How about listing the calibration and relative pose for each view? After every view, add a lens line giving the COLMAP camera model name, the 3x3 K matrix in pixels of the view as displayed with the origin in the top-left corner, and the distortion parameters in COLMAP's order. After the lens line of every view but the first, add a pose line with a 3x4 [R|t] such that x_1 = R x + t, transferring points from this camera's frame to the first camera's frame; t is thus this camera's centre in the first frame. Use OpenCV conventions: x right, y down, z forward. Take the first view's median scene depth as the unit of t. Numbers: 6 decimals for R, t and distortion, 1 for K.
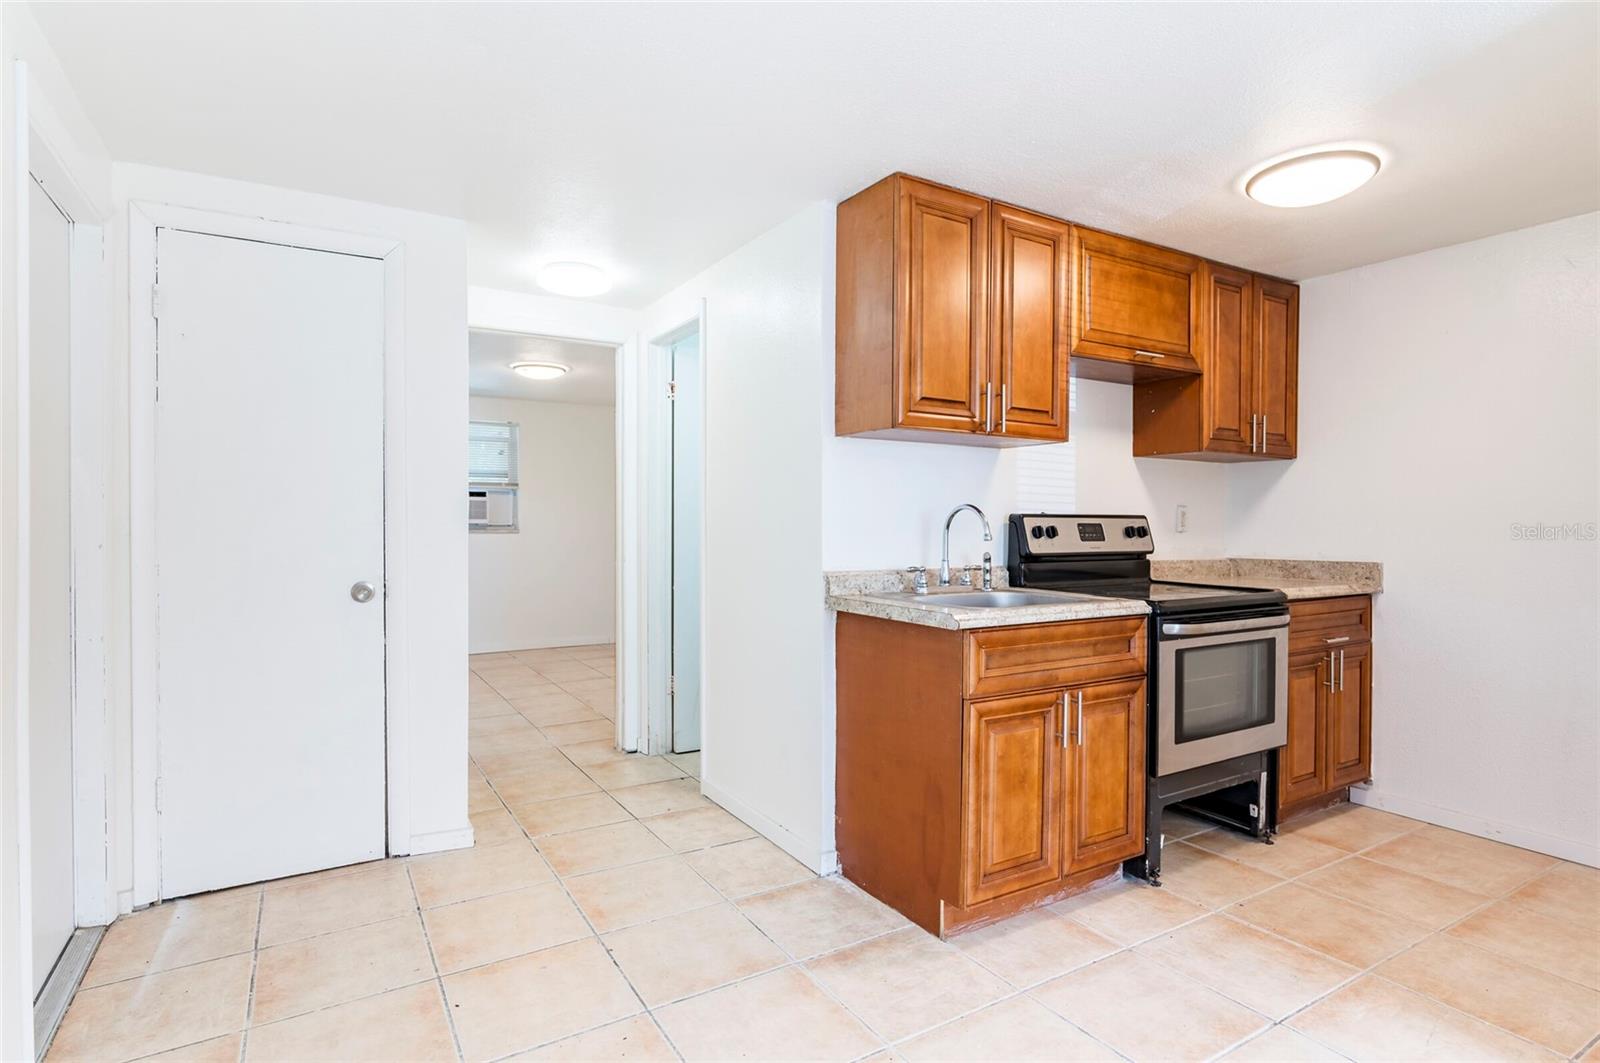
lens RADIAL K [[826.3, 0, 806.2], [0, 826.3, 529.3], [0, 0, 1]] dist [-0.002550, -0.001108]
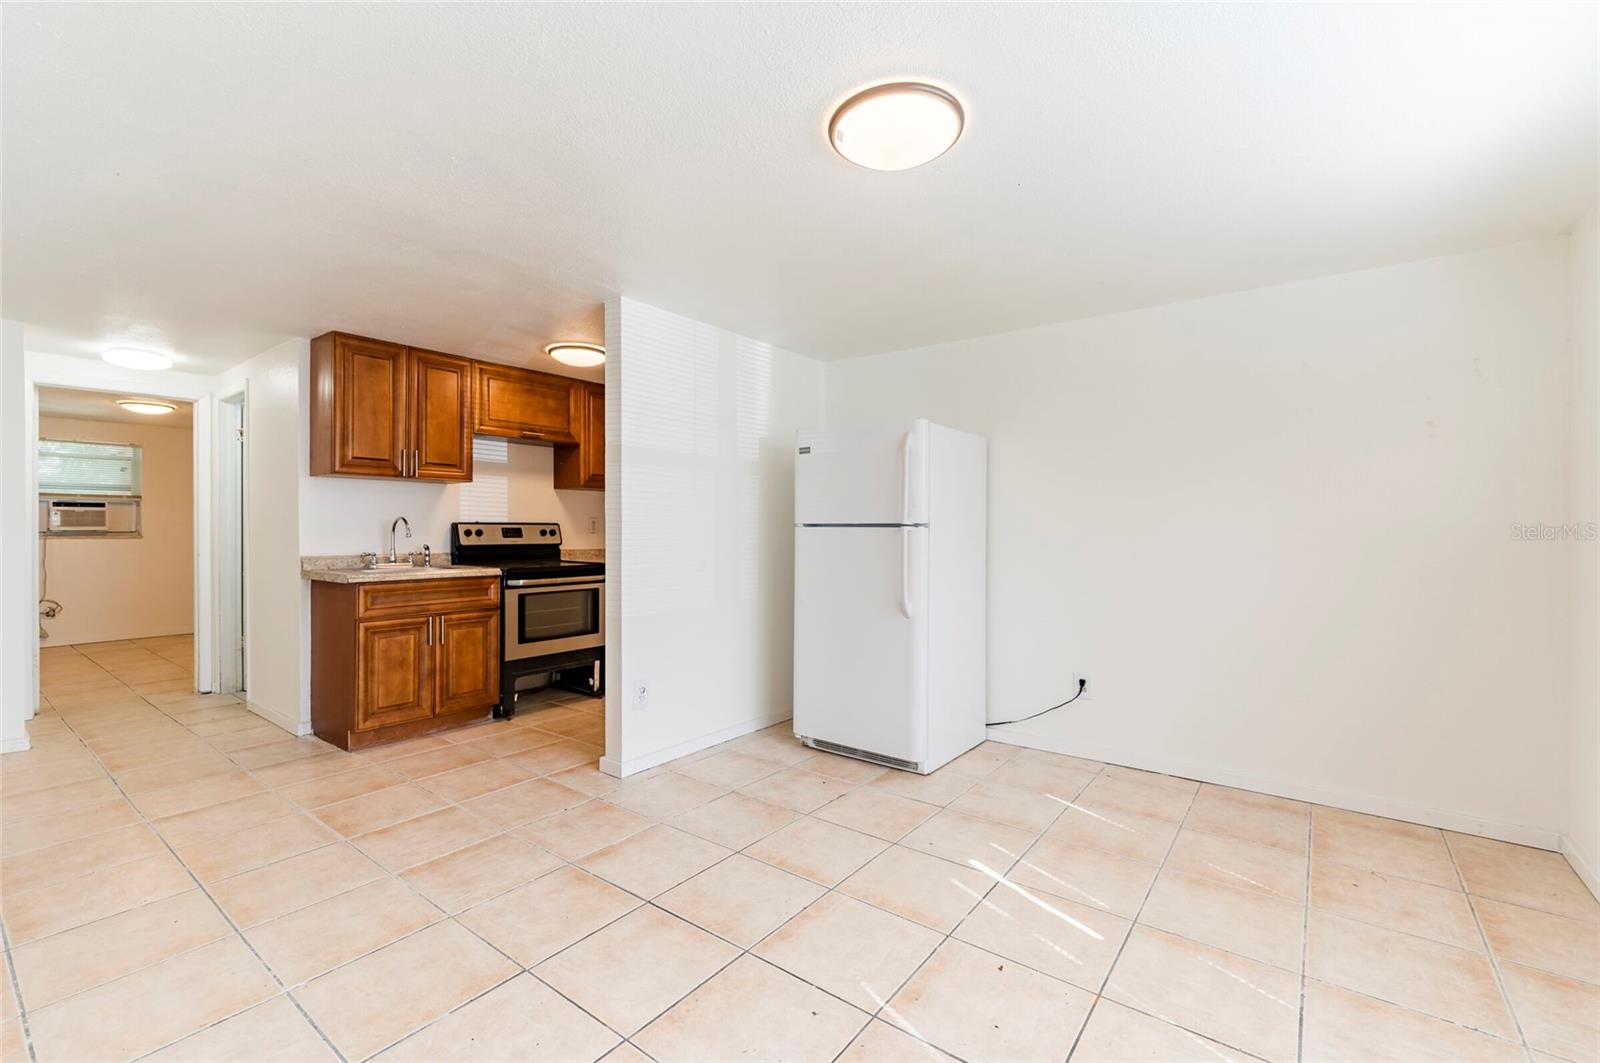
lens RADIAL K [[689.1, 0, 805.4], [0, 689.1, 529.4], [0, 0, 1]] dist [-0.002497, -0.000089]
pose [[0.930843, -0.003718, 0.365401, 0.462393], [0.006505, 0.999958, -0.006396, 0.011460], [-0.365362, 0.008331, 0.930828, -0.679985]]
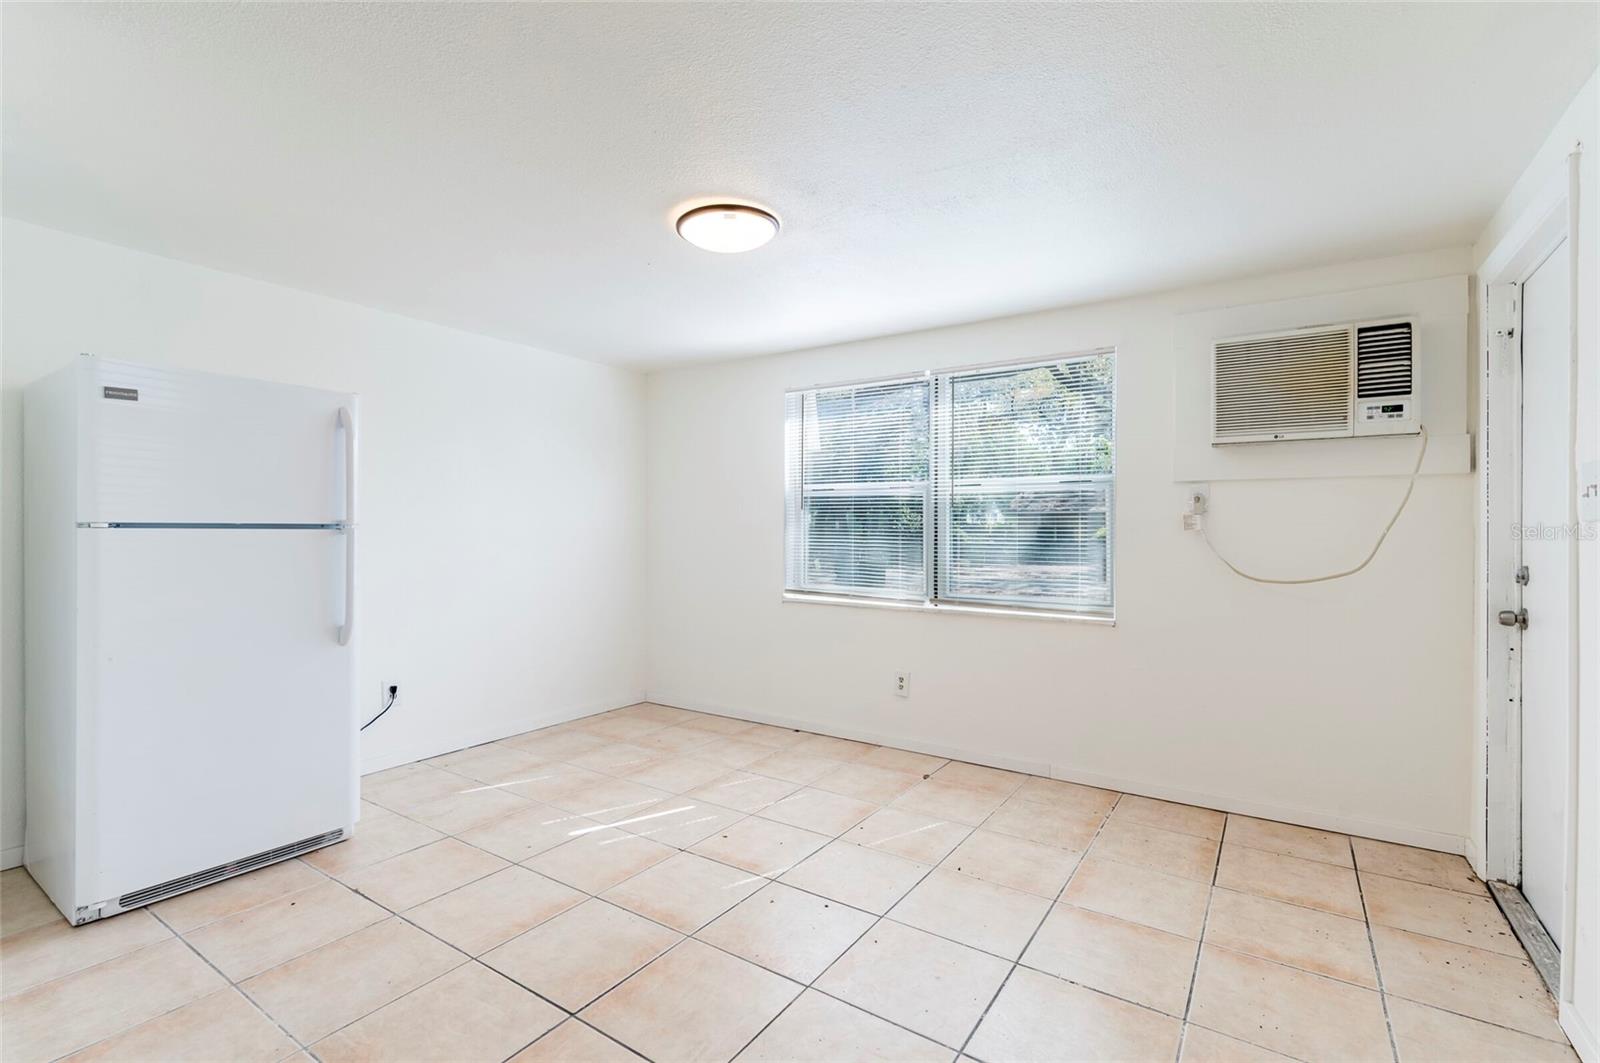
lens RADIAL K [[713.9, 0, 812.5], [0, 713.9, 527.5], [0, 0, 1]] dist [-0.002035, -0.000952]
pose [[-0.426773, -0.002036, 0.904356, -0.070424], [0.004423, 0.999981, 0.004338, -0.002478], [-0.904348, 0.005851, -0.426756, 0.182307]]
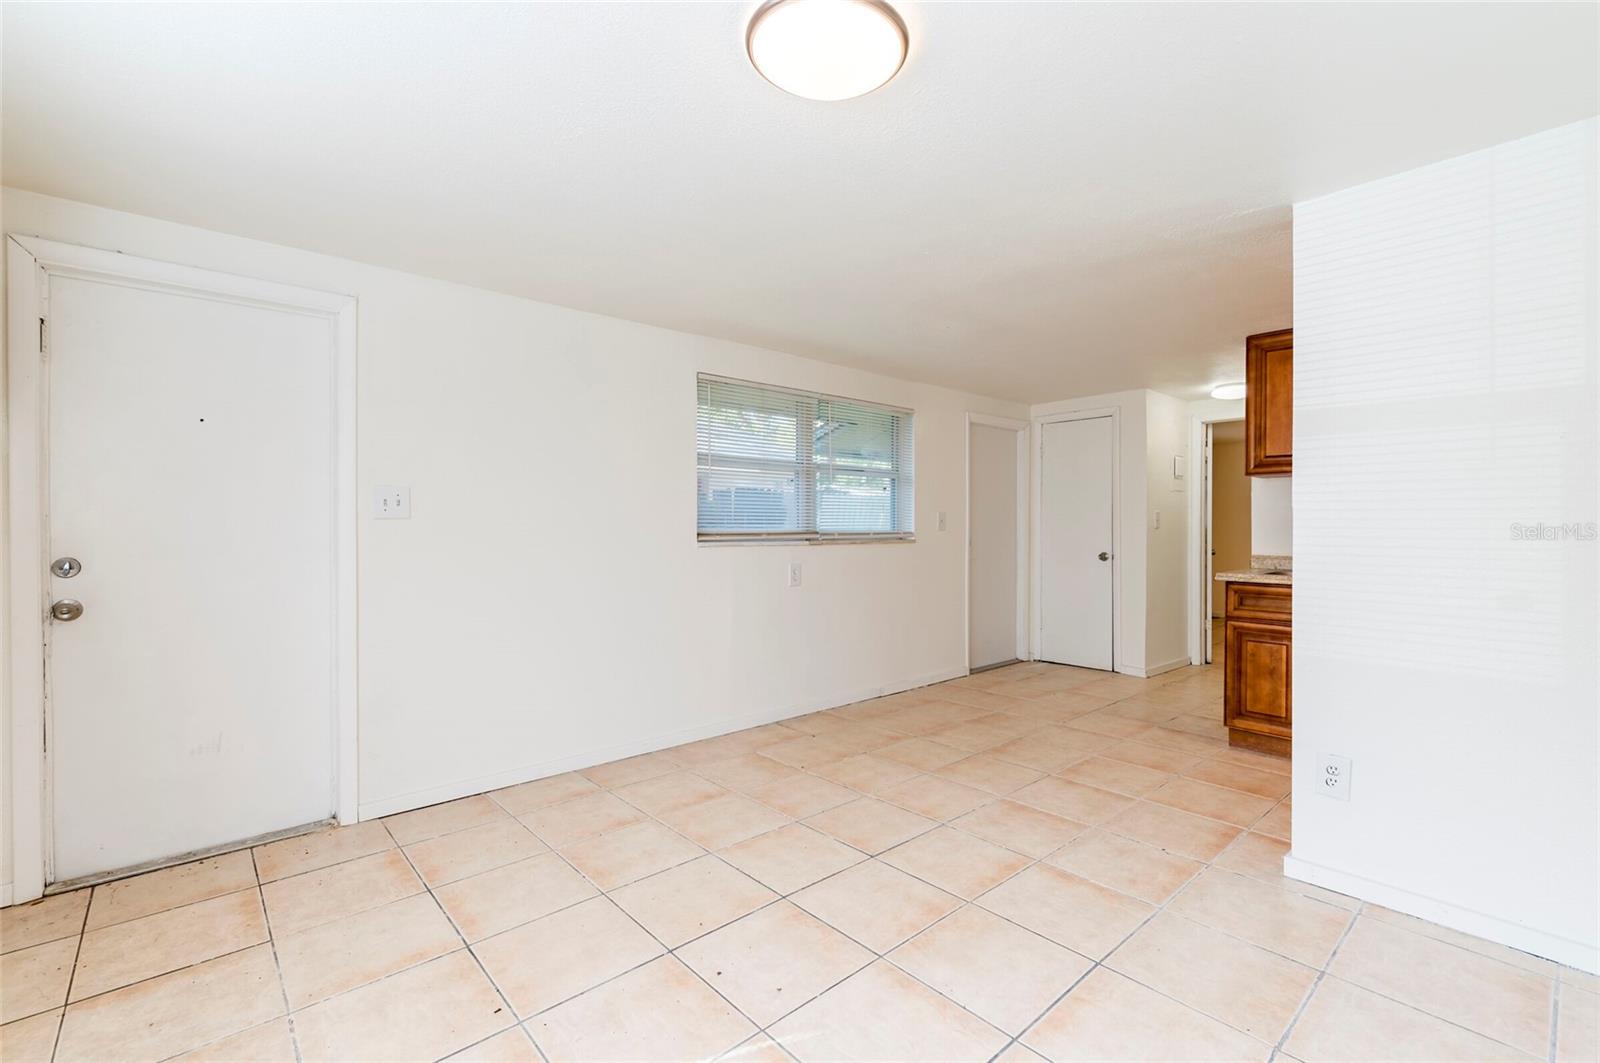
lens RADIAL K [[700.7, 0, 805.0], [0, 700.7, 529.4], [0, 0, 1]] dist [-0.000894, -0.001012]
pose [[0.176718, 0.000975, -0.984261, 1.321547], [-0.010609, 0.999943, -0.000914, 0.007748], [0.984204, 0.010604, 0.176718, -0.216384]]
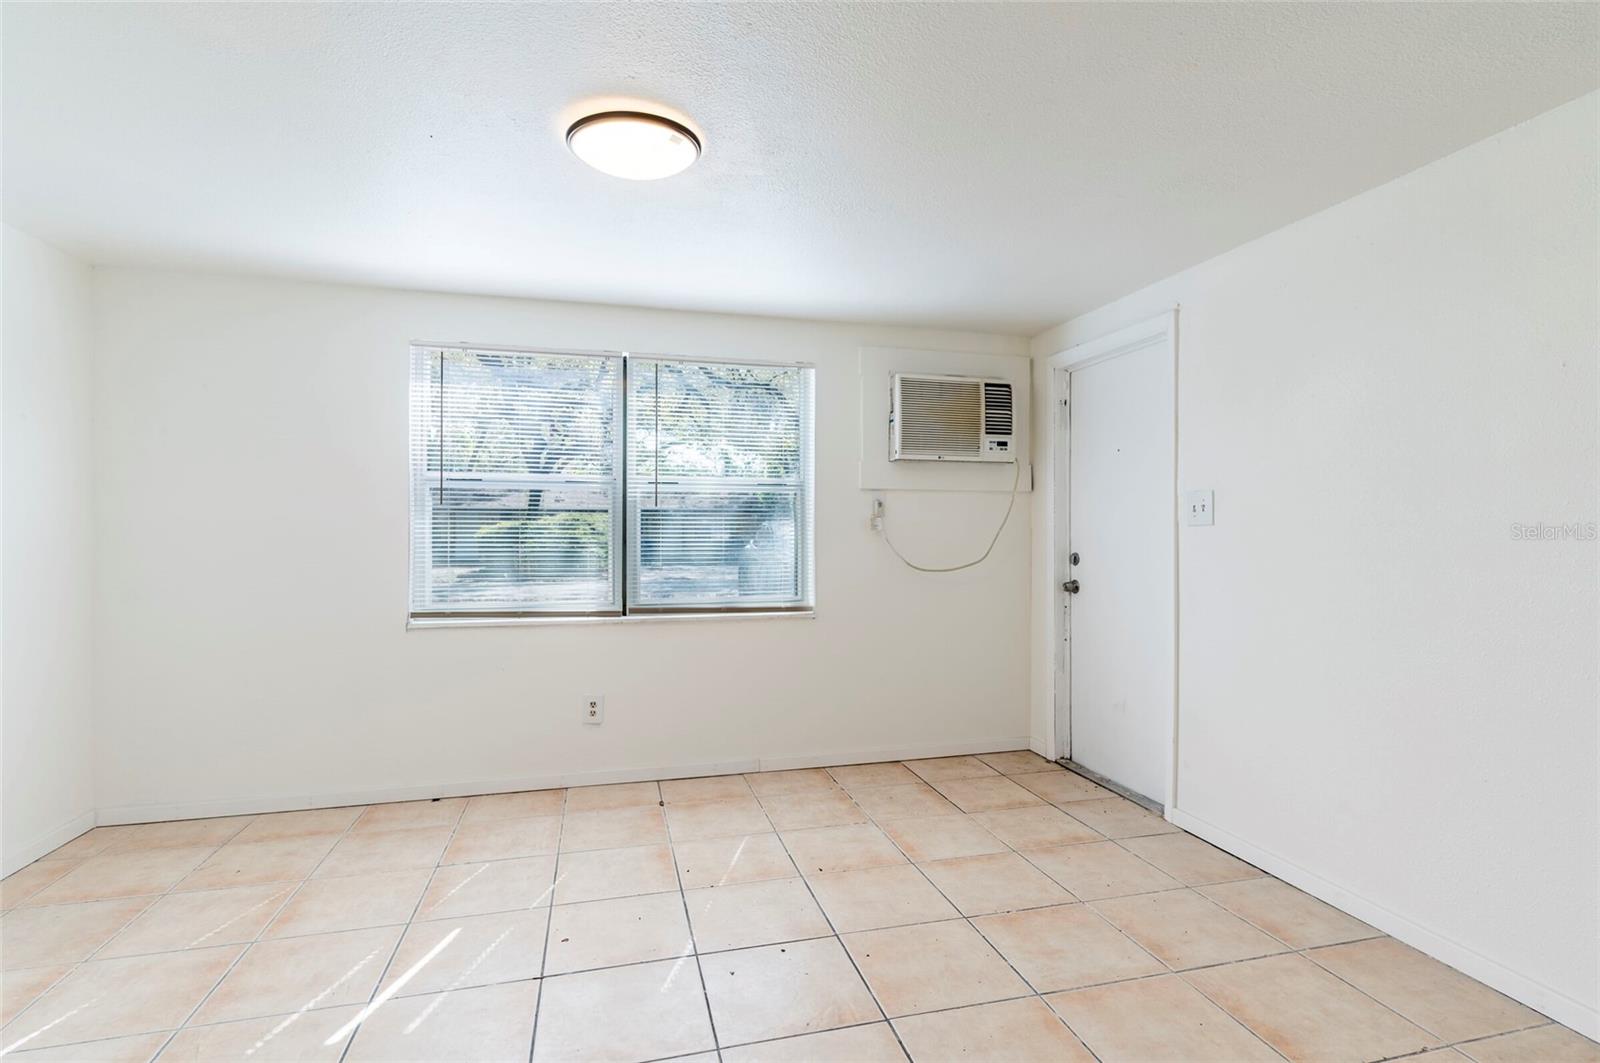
lens RADIAL K [[760.6, 0, 801.4], [0, 760.6, 526.8], [0, 0, 1]] dist [-0.000669, -0.001785]
pose [[-0.957335, -0.002337, 0.288971, 0.412120], [-0.000138, 0.999971, 0.007630, -0.008359], [-0.288980, 0.007264, -0.957308, 0.559420]]
